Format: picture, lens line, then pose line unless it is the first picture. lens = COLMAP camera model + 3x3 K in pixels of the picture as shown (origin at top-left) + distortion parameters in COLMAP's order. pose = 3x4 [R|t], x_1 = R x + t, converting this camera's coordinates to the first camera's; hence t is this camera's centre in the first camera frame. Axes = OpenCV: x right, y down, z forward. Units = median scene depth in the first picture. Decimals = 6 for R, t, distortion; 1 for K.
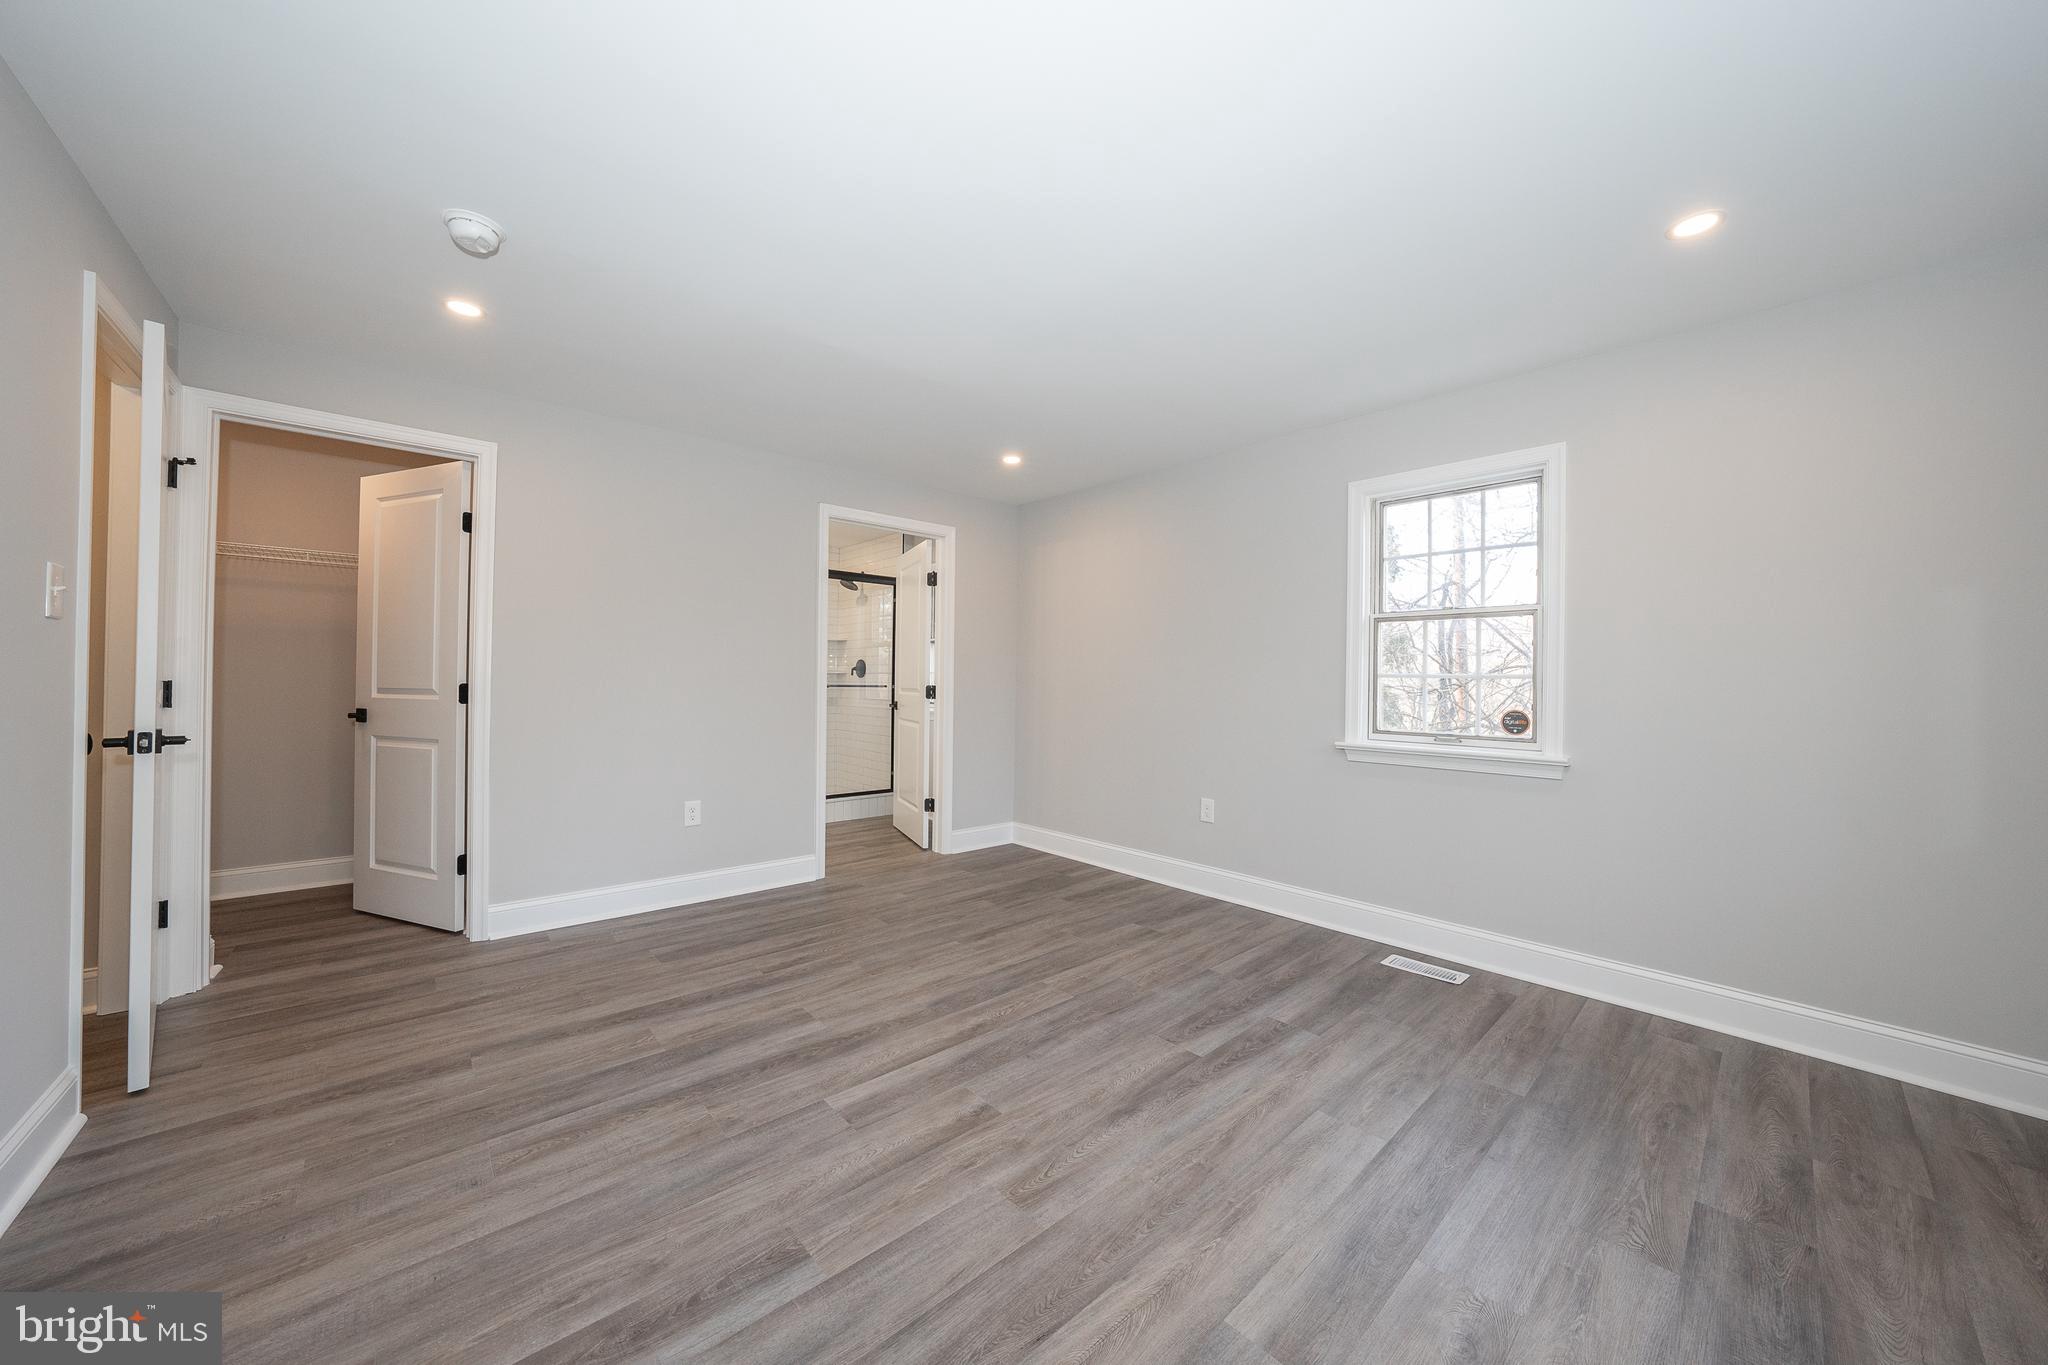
lens RADIAL K [[706.1, 0, 1021.0], [0, 706.1, 676.5], [0, 0, 1]] dist [-0.019883, 0.002324]
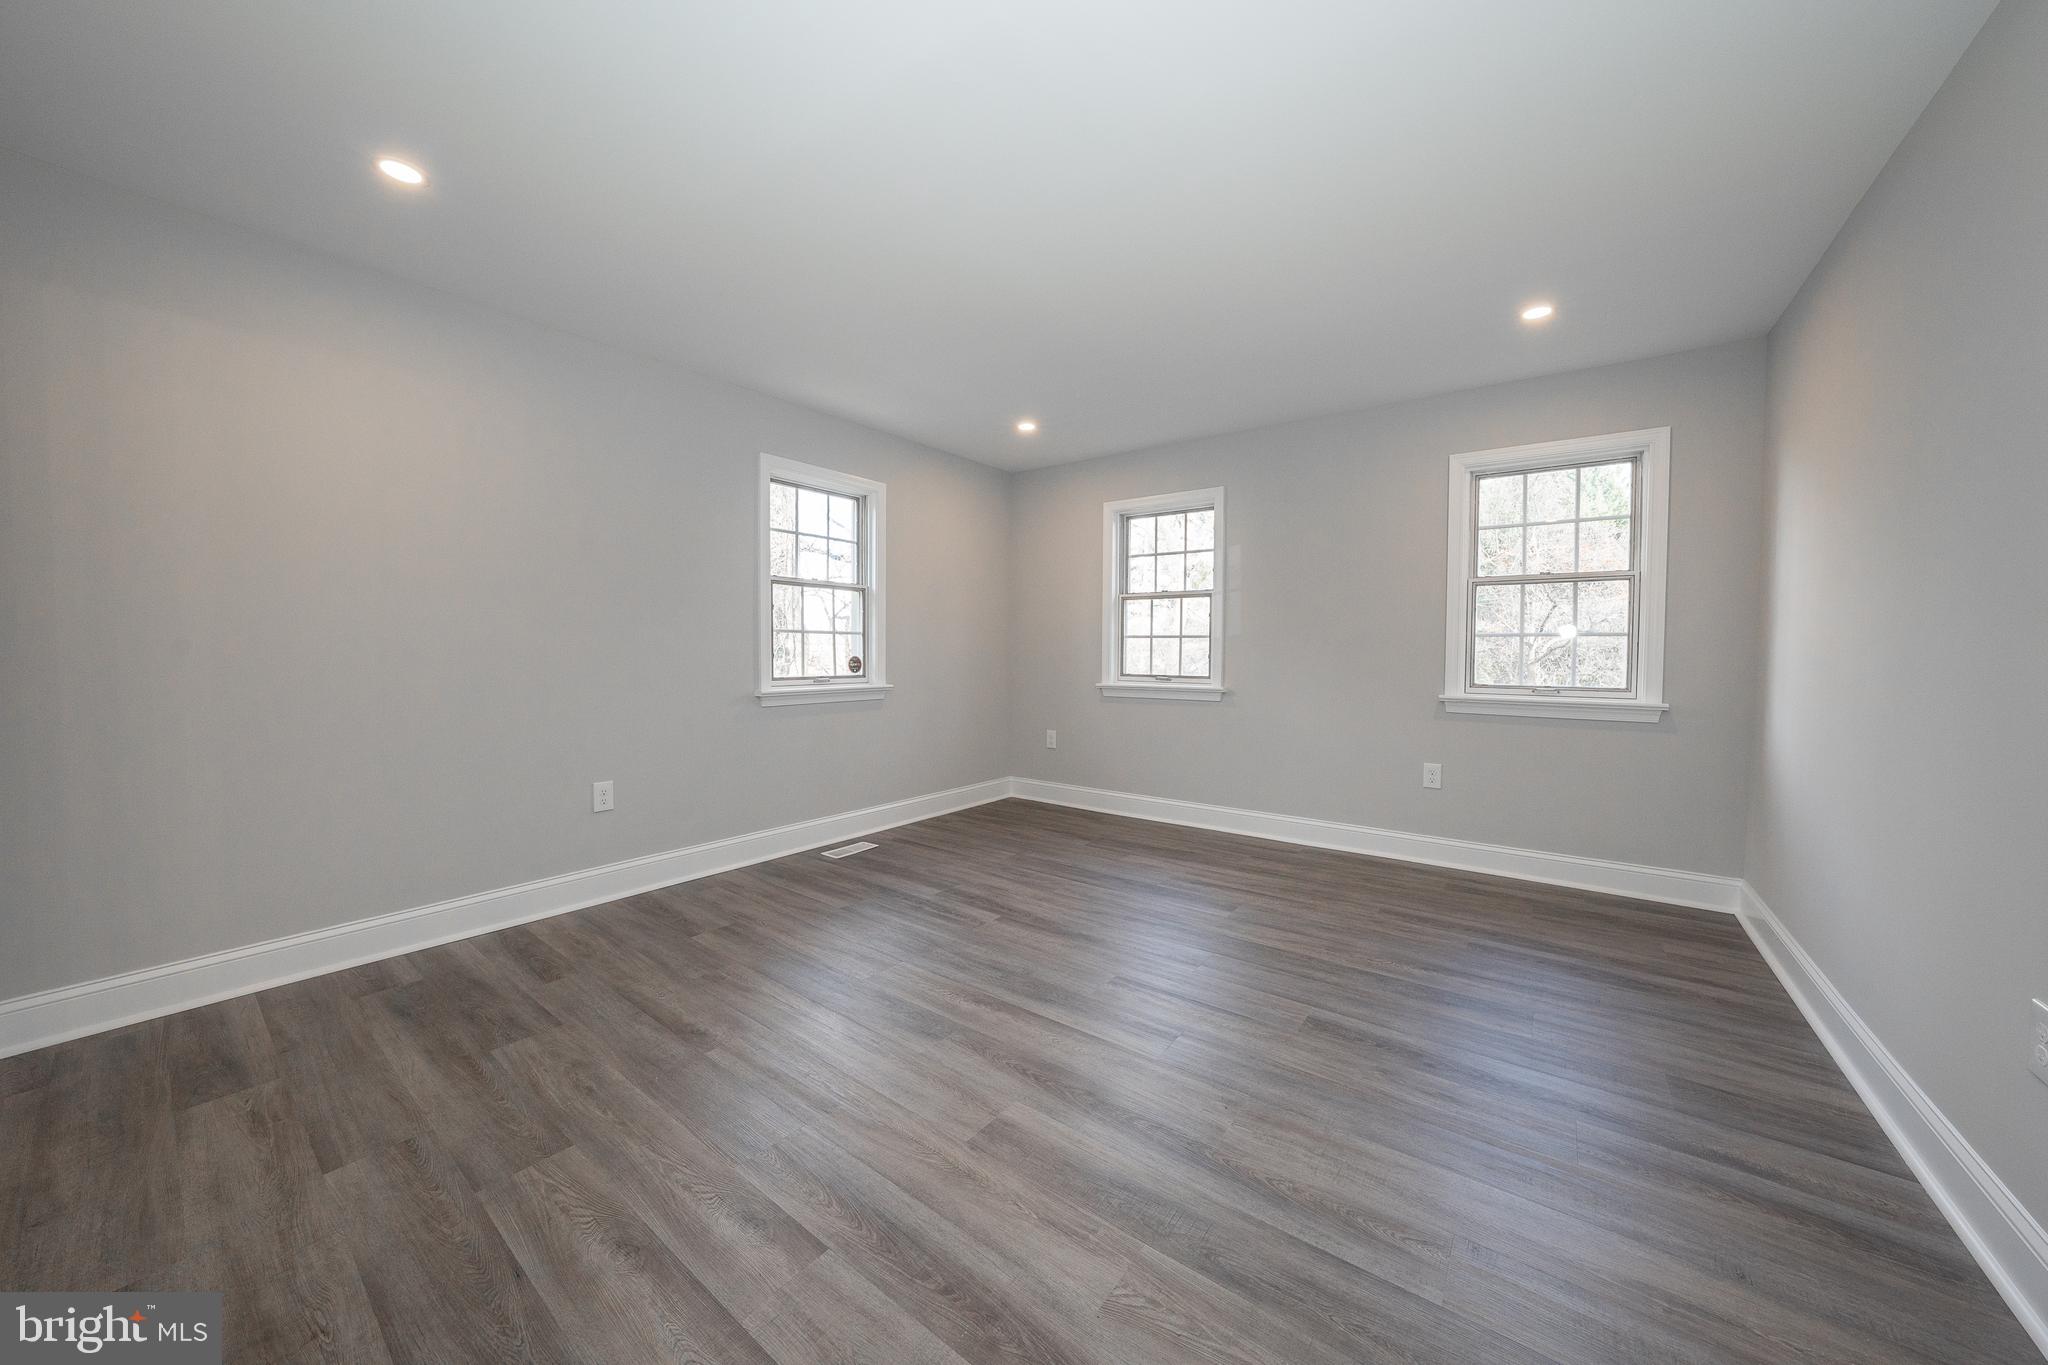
lens RADIAL K [[706.1, 0, 1025.7], [0, 706.1, 681.9], [0, 0, 1]] dist [-0.019883, 0.002324]
pose [[-0.194141, -0.058021, 0.979256, -0.903405], [-0.016327, 0.998302, 0.055913, 0.014645], [-0.980838, -0.005134, -0.194759, 1.049461]]
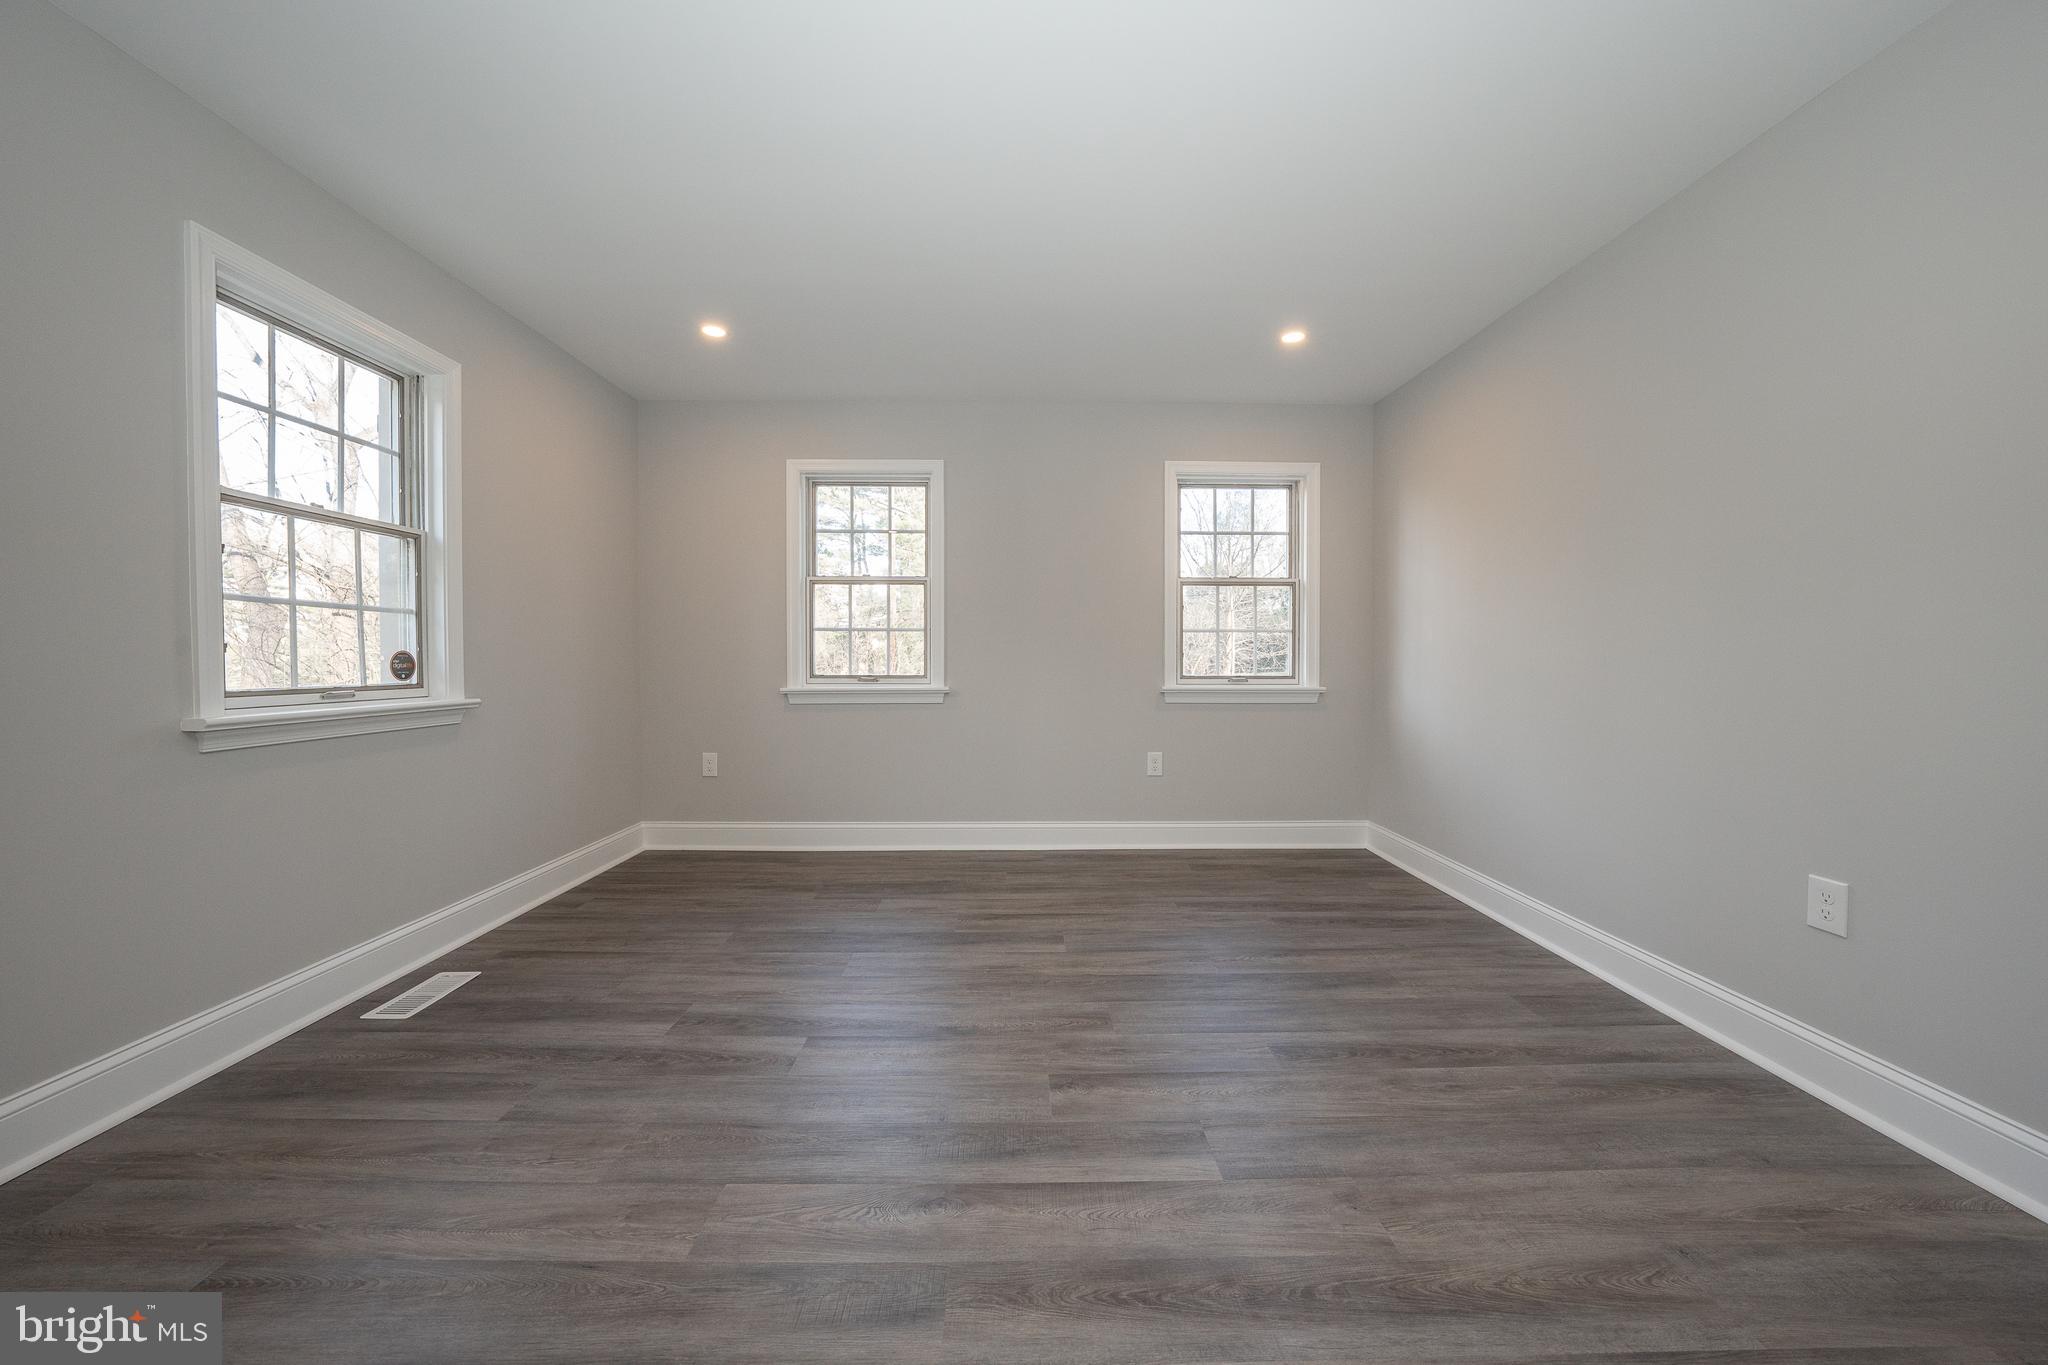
lens RADIAL K [[706.1, 0, 1024.7], [0, 706.1, 677.8], [0, 0, 1]] dist [-0.019883, 0.002324]
pose [[-0.756615, -0.030731, 0.653139, -0.445021], [-0.016281, 0.999471, 0.028166, 0.049655], [-0.653658, 0.010677, -0.756714, 1.280172]]
